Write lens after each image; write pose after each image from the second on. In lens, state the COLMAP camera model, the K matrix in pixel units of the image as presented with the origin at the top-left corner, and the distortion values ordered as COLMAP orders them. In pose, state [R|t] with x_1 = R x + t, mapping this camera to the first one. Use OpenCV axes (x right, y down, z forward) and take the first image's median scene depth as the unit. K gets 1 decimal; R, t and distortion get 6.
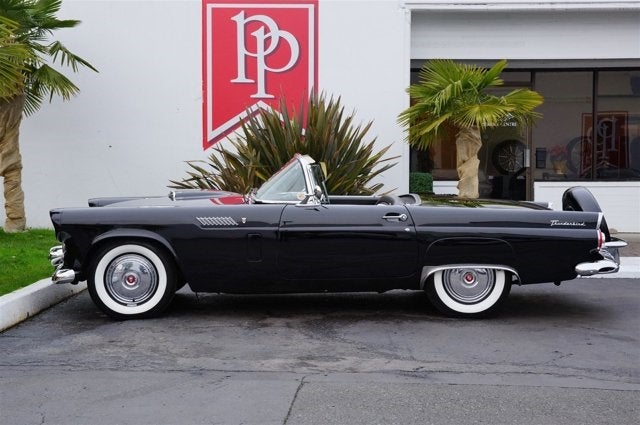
lens RADIAL K [[944.6, 0, 320.0], [0, 944.6, 212.5], [0, 0, 1]] dist [0.031493, 0.102813]
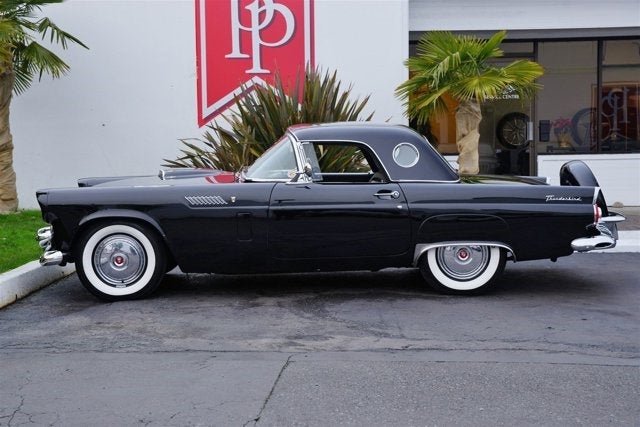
lens RADIAL K [[965.1, 0, 320.0], [0, 965.1, 213.5], [0, 0, 1]] dist [0.038547, 0.133668]
pose [[0.999877, -0.013296, -0.008291, 0.010913], [0.013497, 0.999605, 0.024633, 0.000086], [0.007960, -0.024742, 0.999662, -0.002608]]
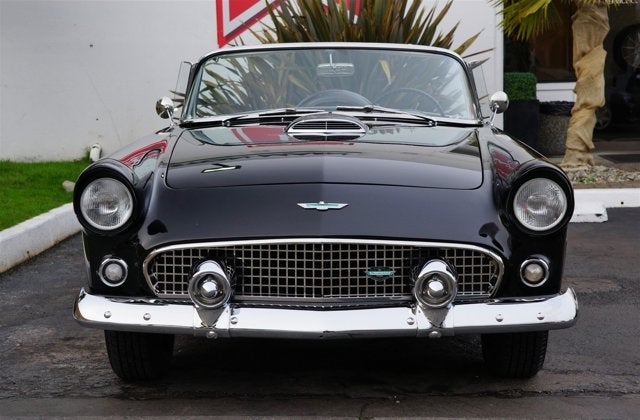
lens RADIAL K [[1158.6, 0, 320.0], [0, 1158.6, 210.0], [0, 0, 1]] dist [0.094813, 0.176828]
pose [[0.998549, -0.017599, -0.050901, -0.001973], [0.021133, 0.997340, 0.069757, -0.002739], [0.049538, -0.070731, 0.996265, 0.115050]]
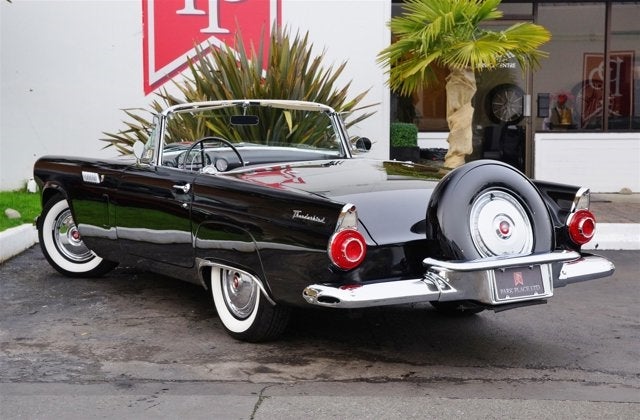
lens RADIAL K [[1059.7, 0, 320.0], [0, 1059.7, 210.0], [0, 0, 1]] dist [0.075623, 0.060724]
pose [[0.999443, -0.002037, 0.033320, 0.000436], [0.000644, 0.999127, 0.041767, -0.004412], [-0.033376, -0.041722, 0.998572, 0.057937]]
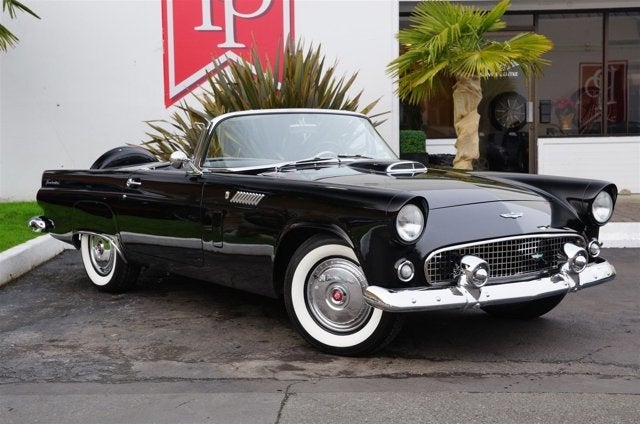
lens RADIAL K [[1001.8, 0, 320.0], [0, 1001.8, 212.0], [0, 0, 1]] dist [0.057257, 0.094953]
pose [[0.999584, -0.016939, 0.023335, -0.003366], [0.016053, 0.999163, 0.037634, -0.002602], [-0.023953, -0.037244, 0.999019, 0.066987]]
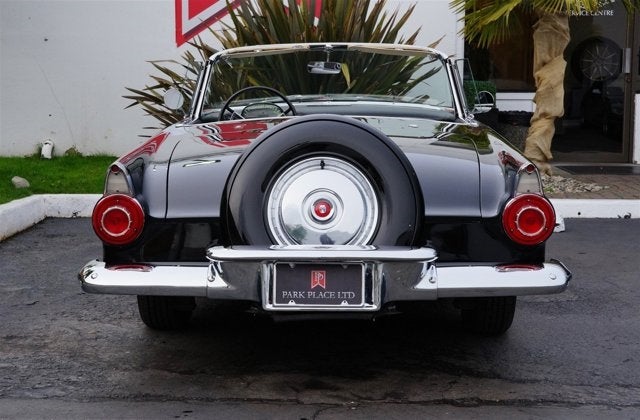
lens RADIAL K [[1158.6, 0, 320.0], [0, 1158.6, 210.0], [0, 0, 1]] dist [0.094813, 0.176828]
pose [[0.999893, 0.007724, -0.012434, -0.002902], [-0.006909, 0.997906, 0.064311, 0.000213], [0.012905, -0.064218, 0.997852, 0.126085]]
